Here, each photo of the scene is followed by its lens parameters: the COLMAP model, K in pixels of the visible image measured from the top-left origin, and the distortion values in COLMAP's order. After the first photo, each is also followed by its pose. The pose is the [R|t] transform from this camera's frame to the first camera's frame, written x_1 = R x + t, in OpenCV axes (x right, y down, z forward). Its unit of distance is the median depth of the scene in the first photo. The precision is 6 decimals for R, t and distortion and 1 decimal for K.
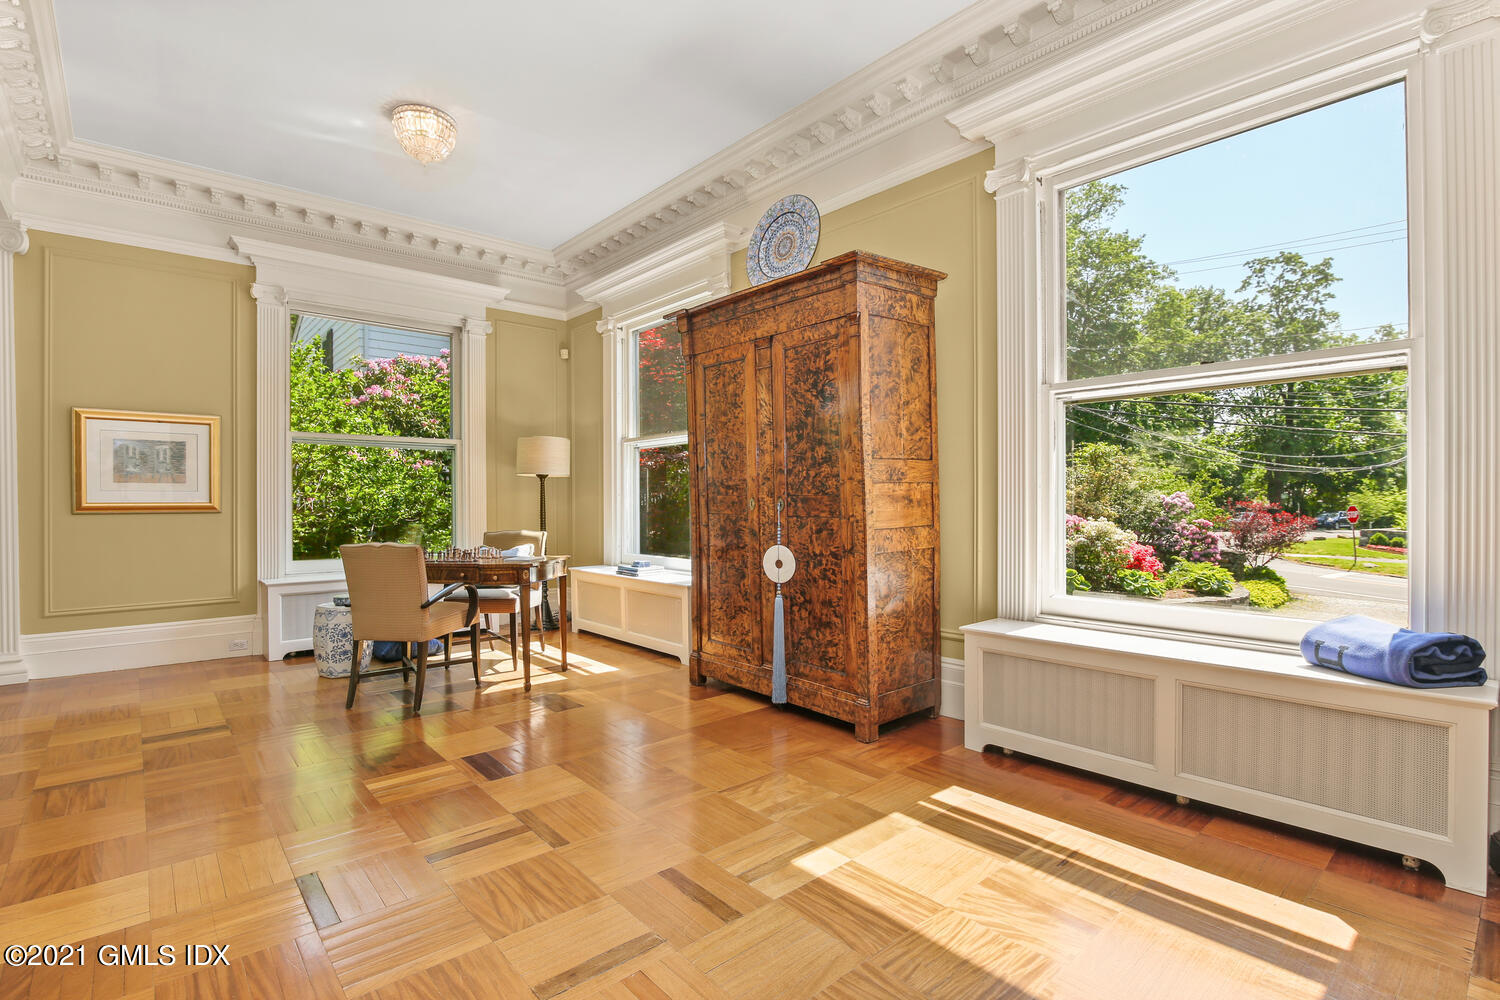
lens RADIAL K [[708.5, 0, 749.4], [0, 708.5, 500.8], [0, 0, 1]] dist [-0.001610, 0.000043]
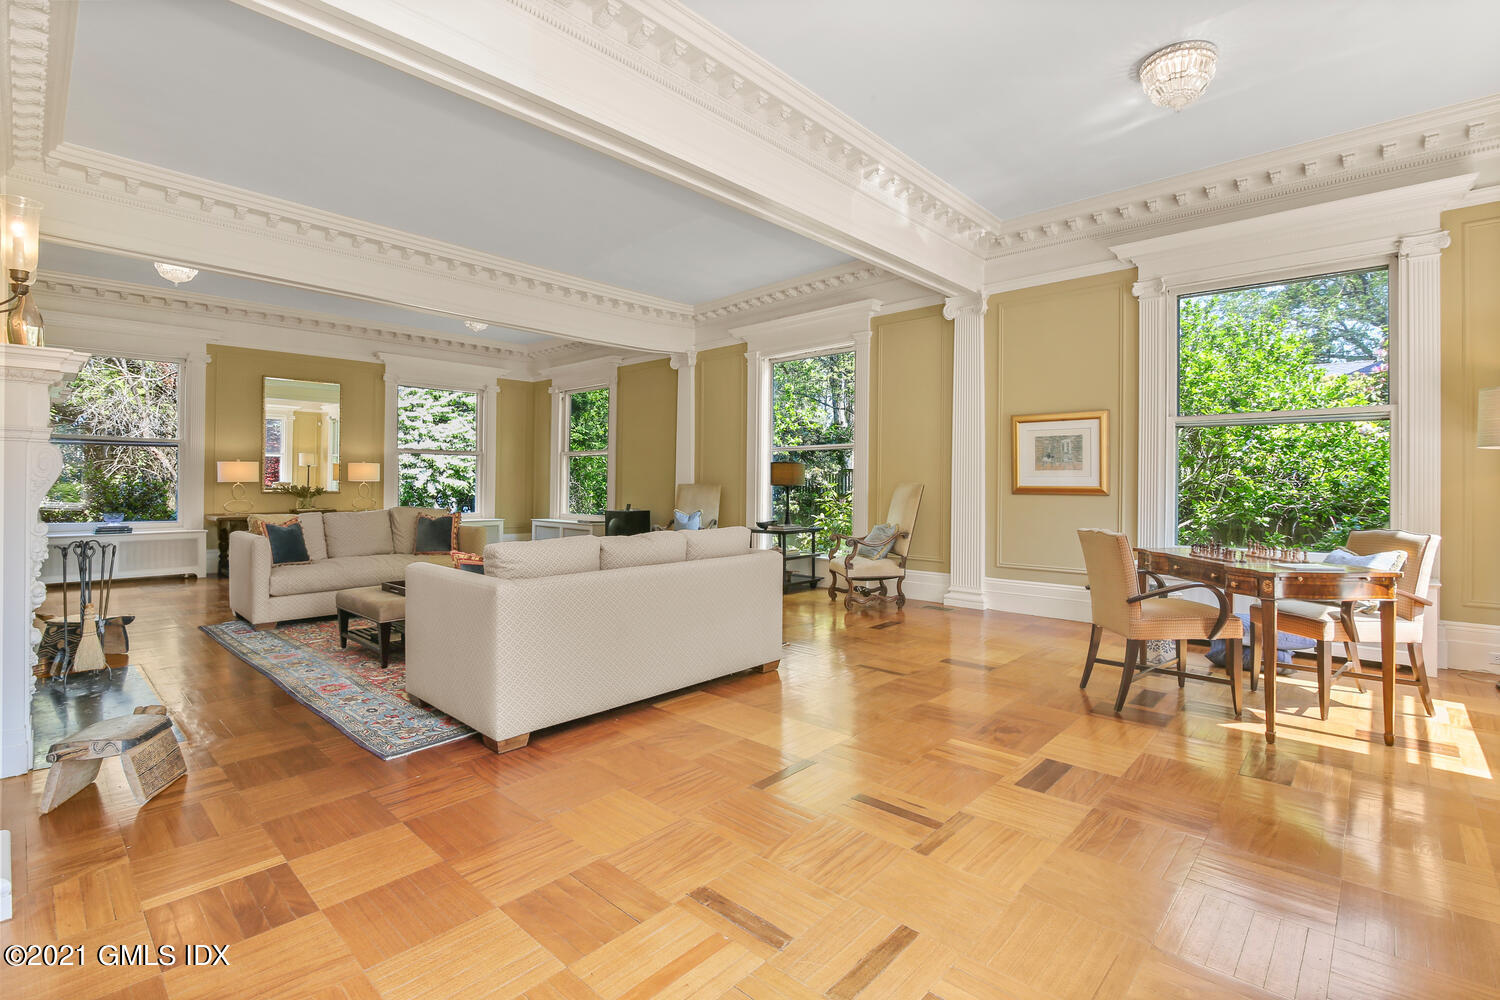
lens RADIAL K [[708.5, 0, 760.0], [0, 708.5, 474.8], [0, 0, 1]] dist [-0.001610, 0.000043]
pose [[0.129796, -0.008037, -0.991508, 0.341001], [-0.008144, 0.999925, -0.009172, -0.001589], [0.991507, 0.009265, 0.129721, 0.352387]]
